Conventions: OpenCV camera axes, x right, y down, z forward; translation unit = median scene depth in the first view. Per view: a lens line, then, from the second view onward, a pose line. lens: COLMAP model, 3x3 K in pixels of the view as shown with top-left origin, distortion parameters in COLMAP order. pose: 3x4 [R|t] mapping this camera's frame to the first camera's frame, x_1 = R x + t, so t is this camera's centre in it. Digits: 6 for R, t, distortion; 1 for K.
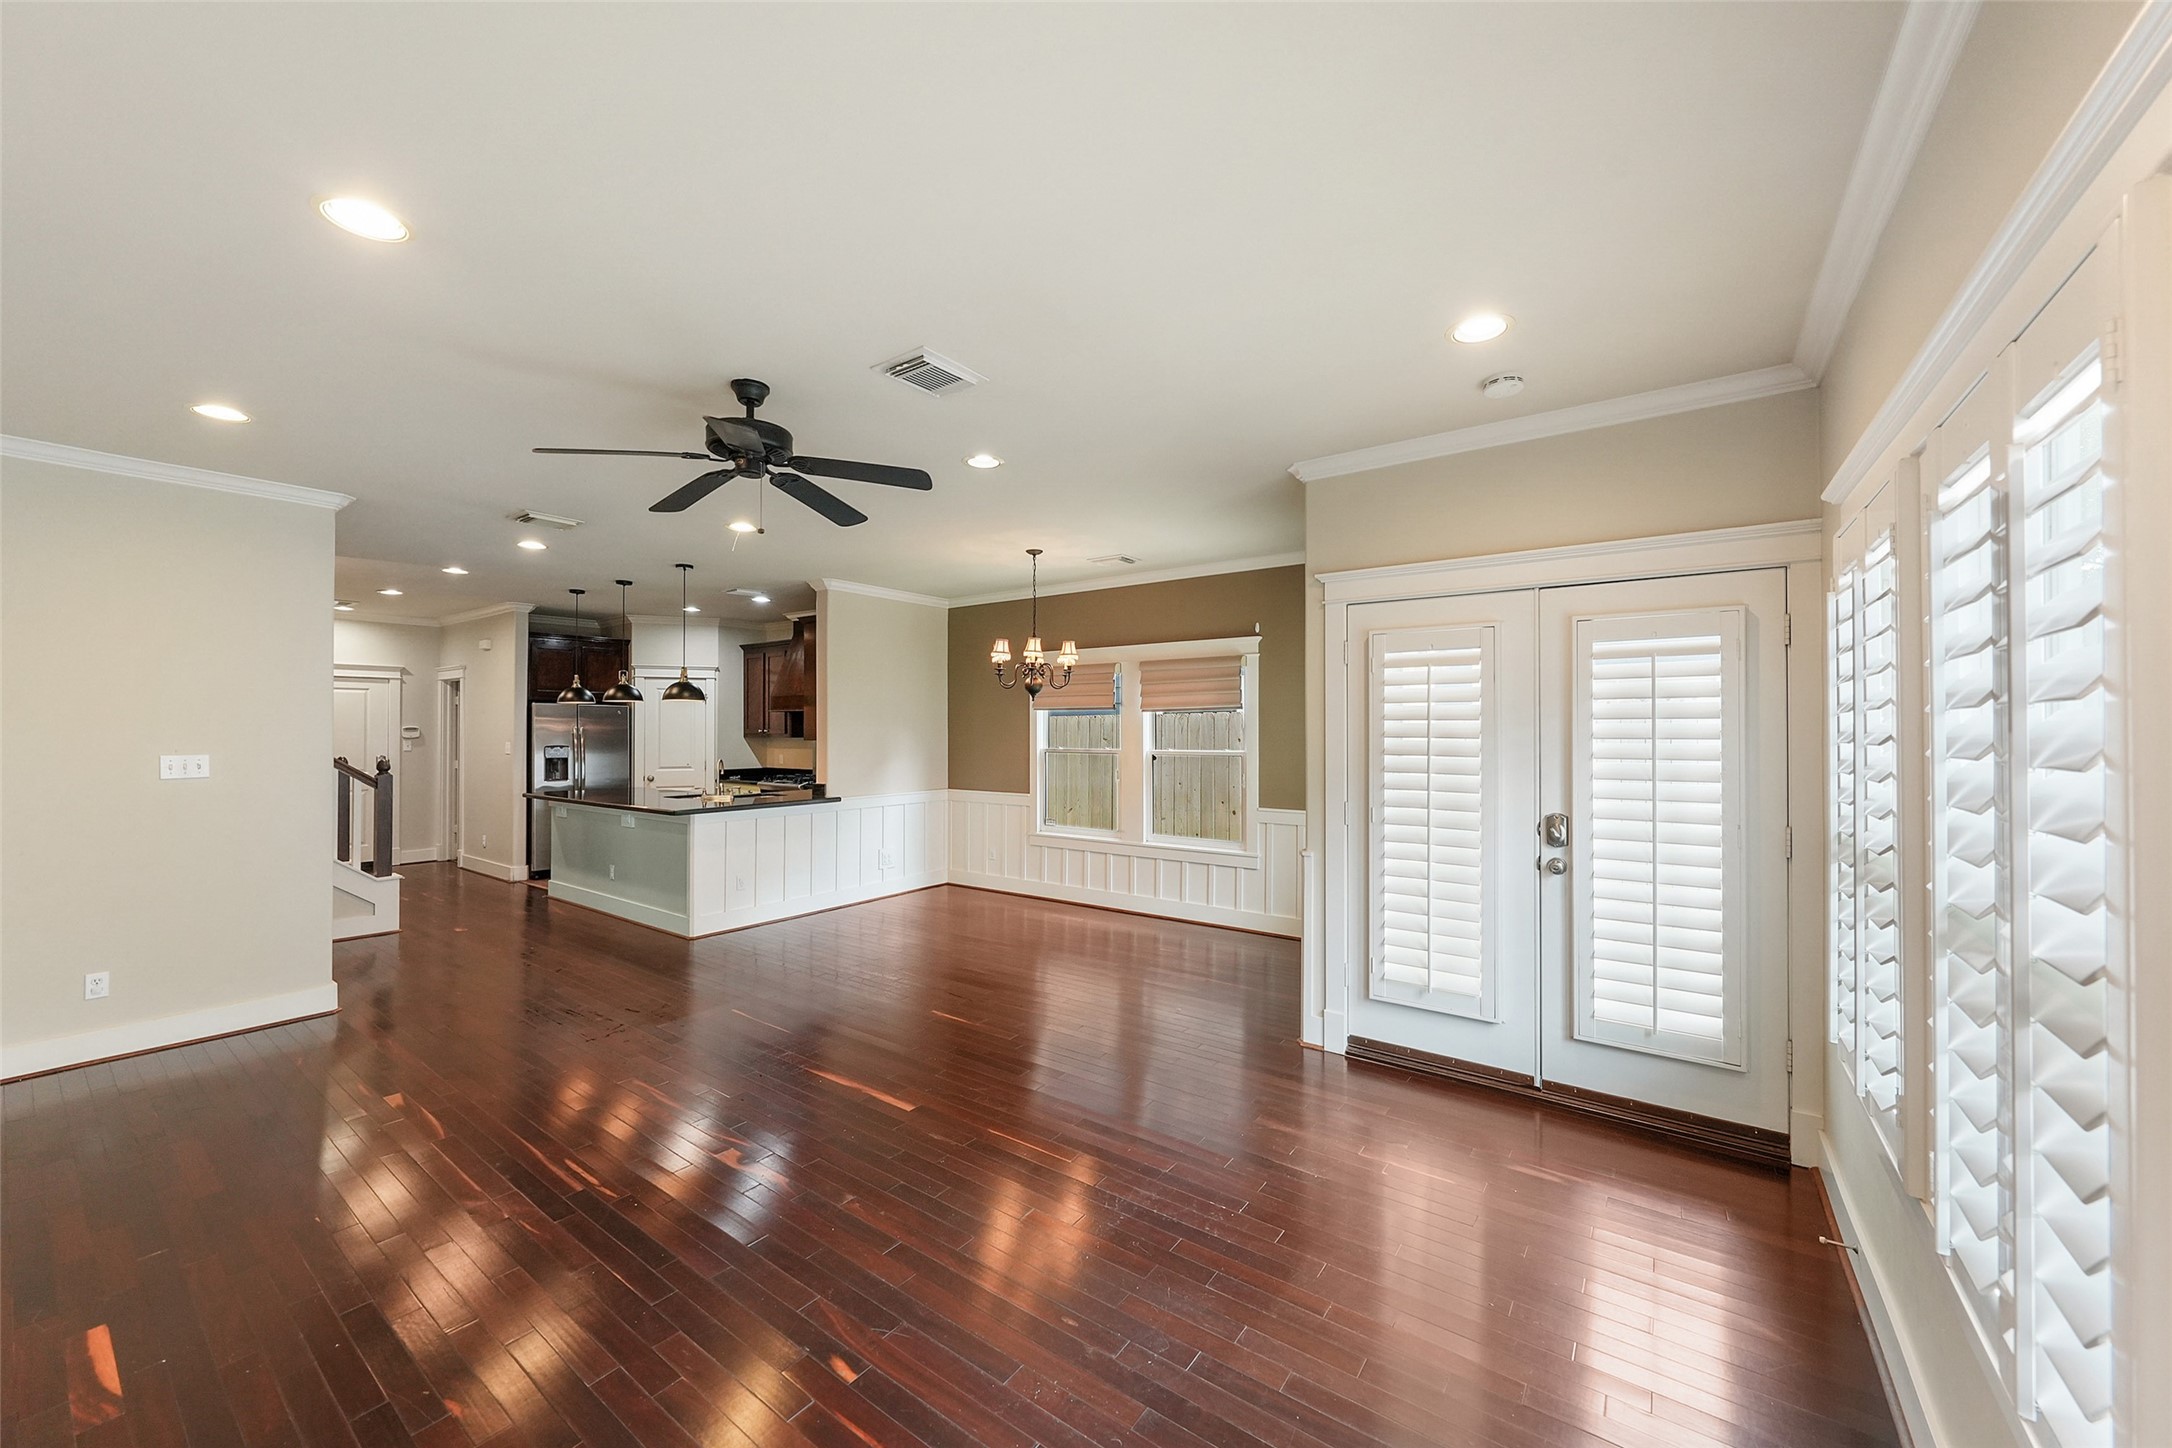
lens RADIAL K [[807.9, 0, 1087.5], [0, 807.9, 710.7], [0, 0, 1]] dist [-0.010534, -0.000125]
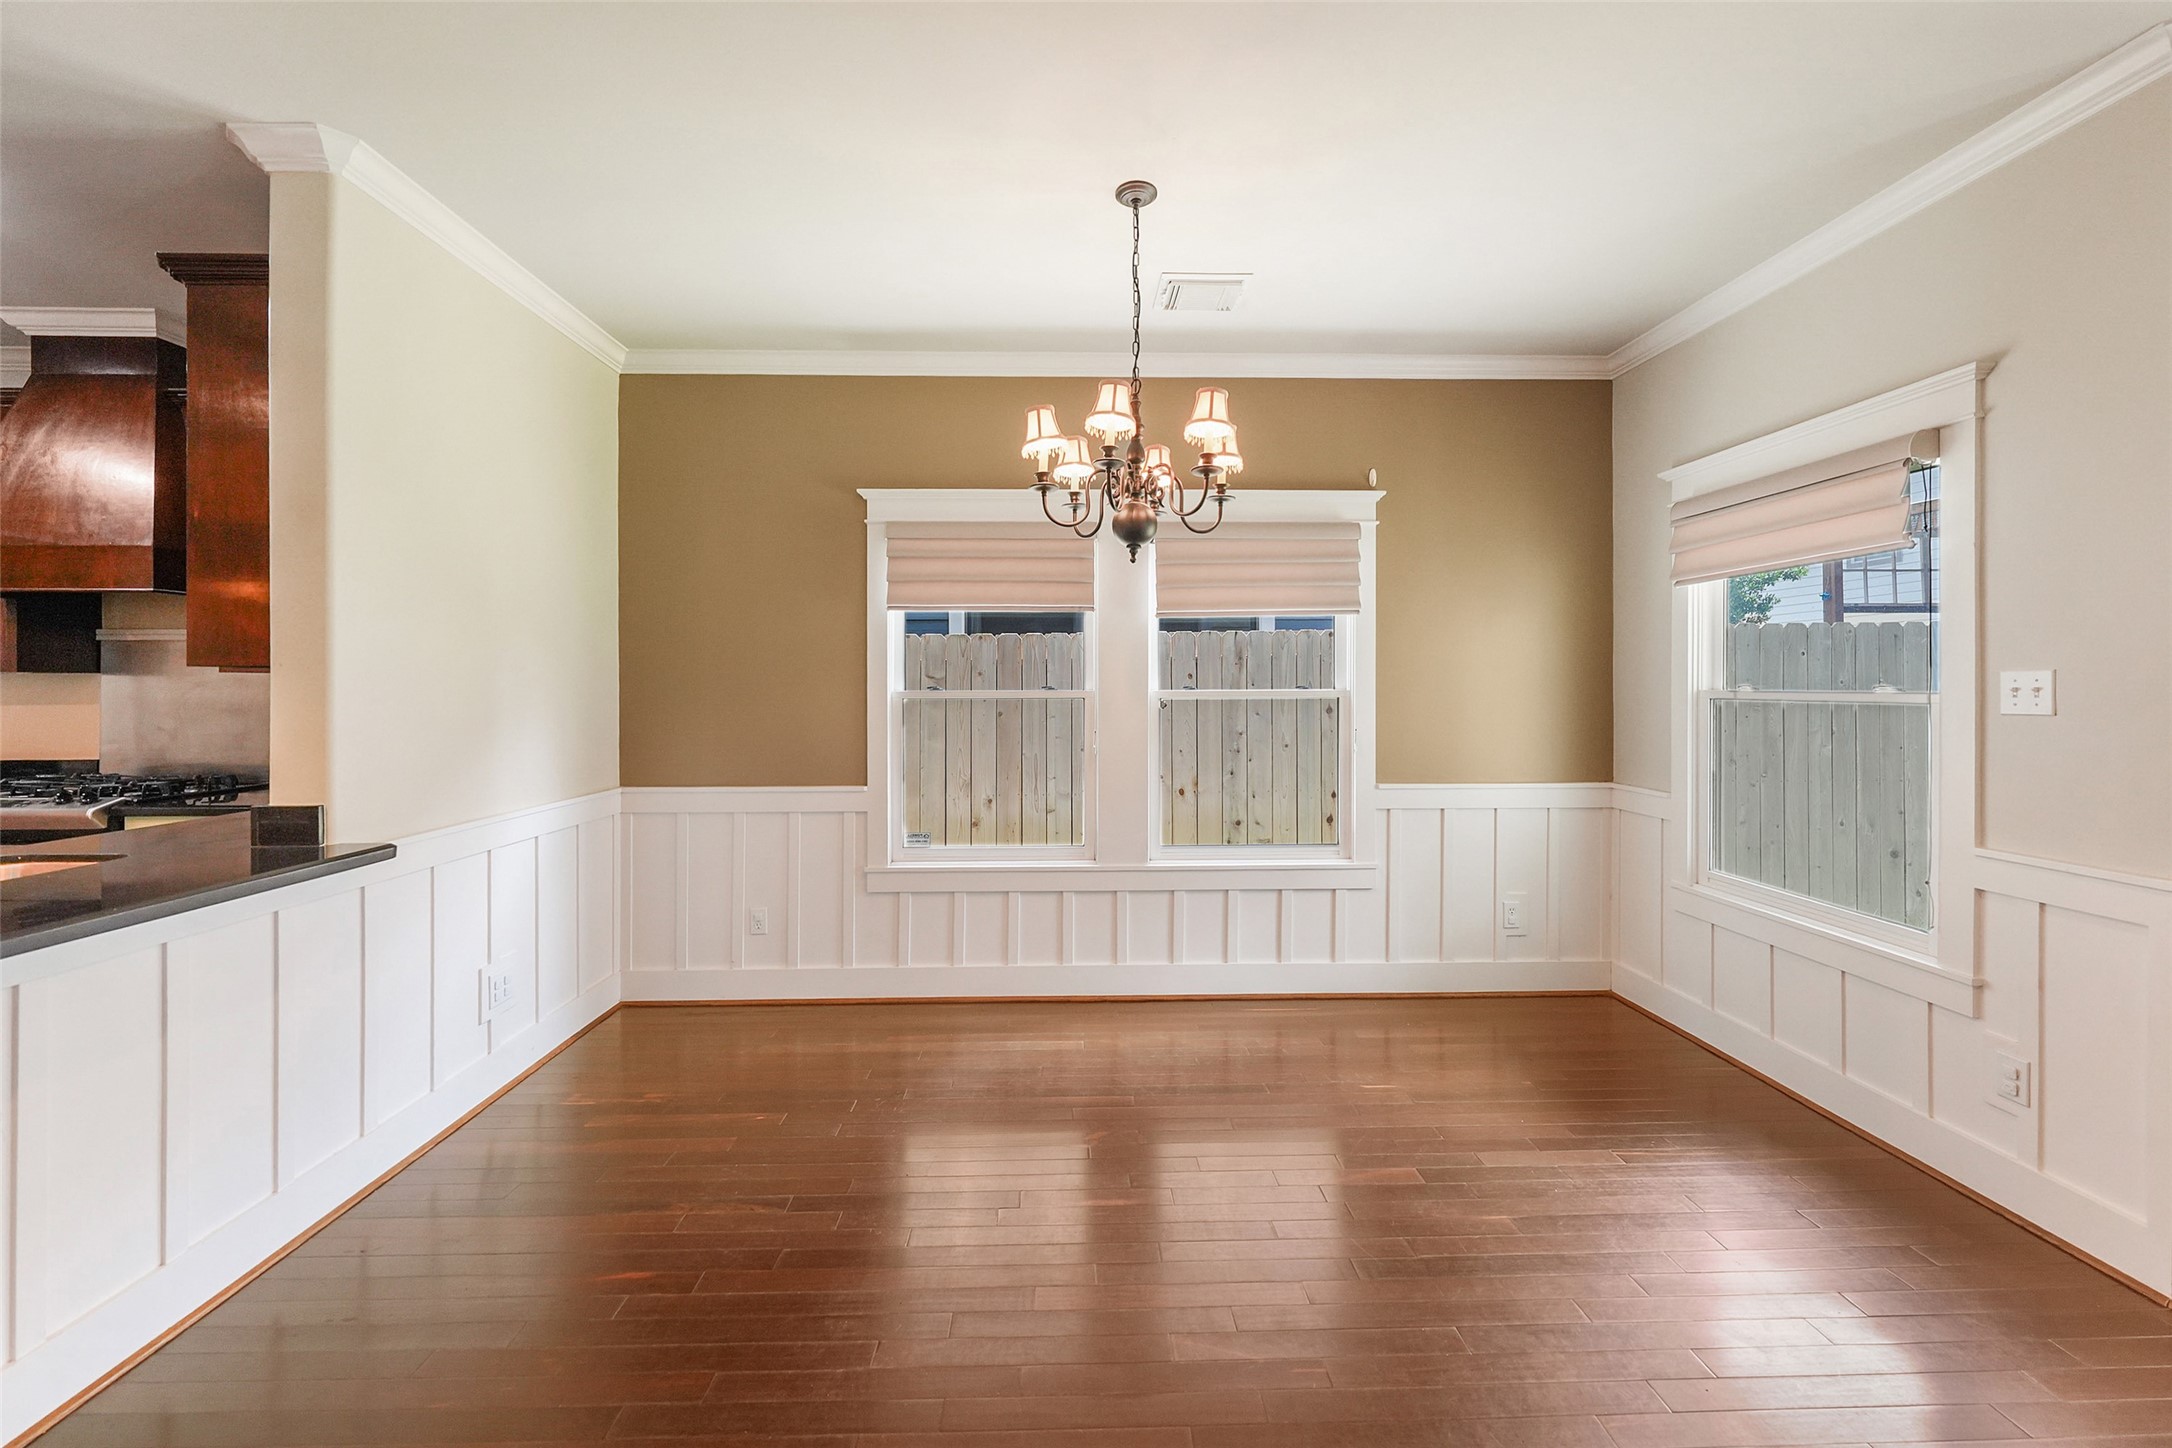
lens RADIAL K [[807.9, 0, 1076.4], [0, 807.9, 690.7], [0, 0, 1]] dist [-0.010534, -0.000125]
pose [[0.795213, -0.002063, 0.606327, -0.297464], [-0.012321, 0.999733, 0.019562, 0.040785], [-0.606205, -0.023026, 0.794975, 0.625845]]
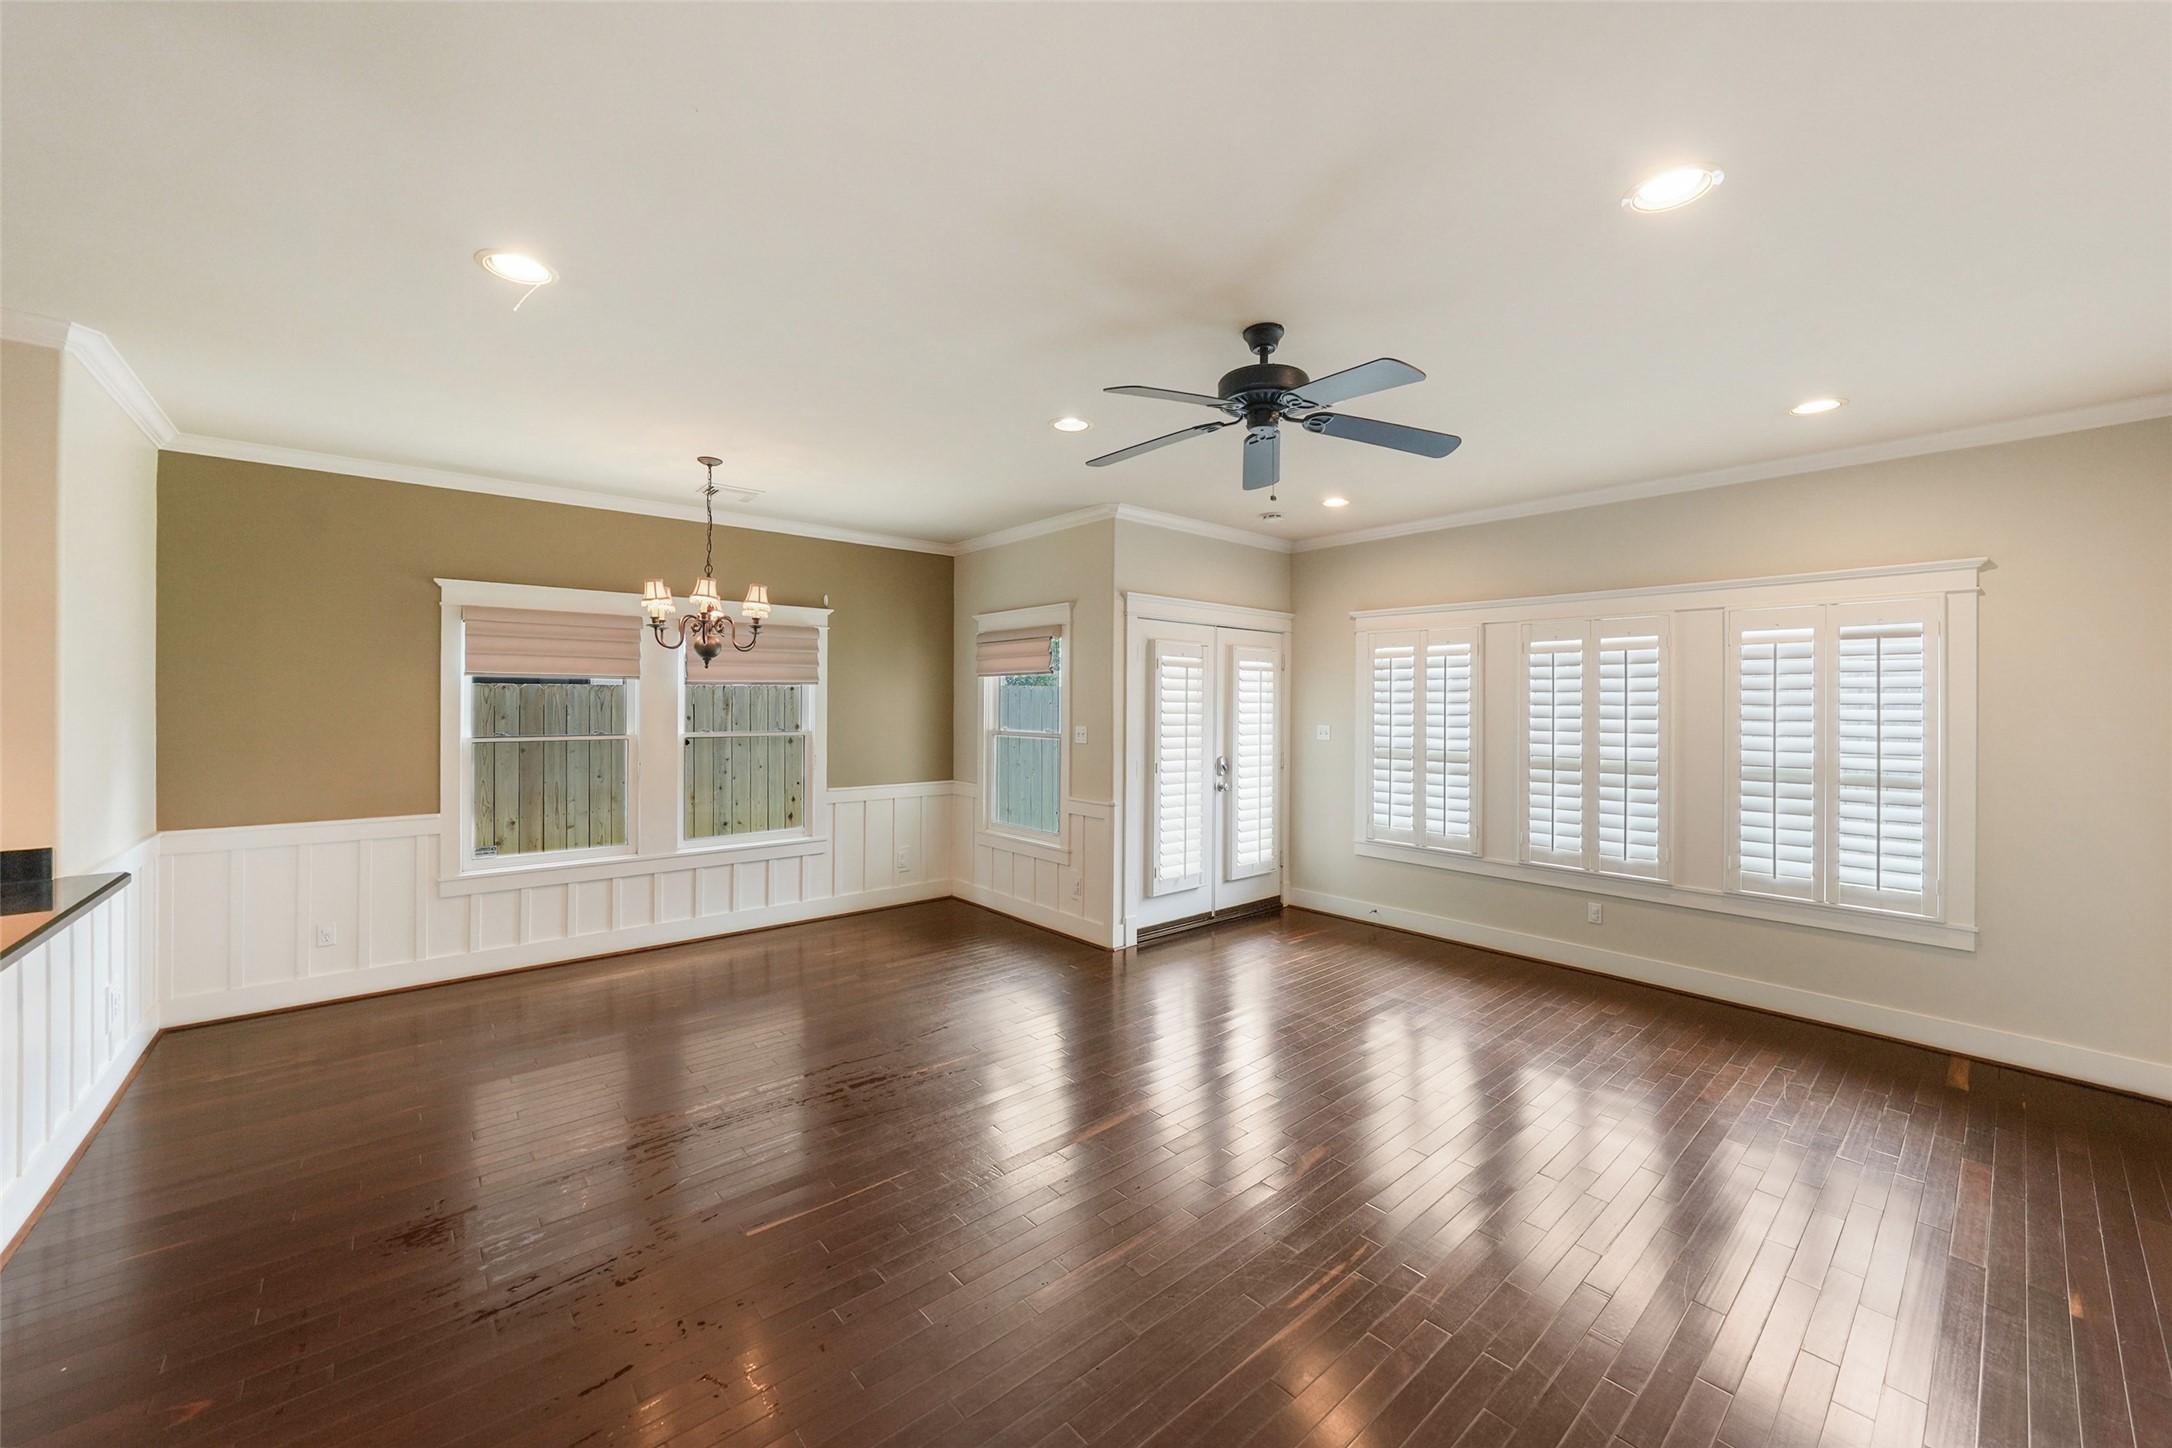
lens RADIAL K [[807.9, 0, 1062.7], [0, 807.9, 701.1], [0, 0, 1]] dist [-0.010534, -0.000125]
pose [[0.239371, 0.006948, 0.970903, -0.613072], [-0.025008, 0.999687, -0.000988, 0.009719], [-0.970606, -0.024043, 0.239470, 0.469339]]
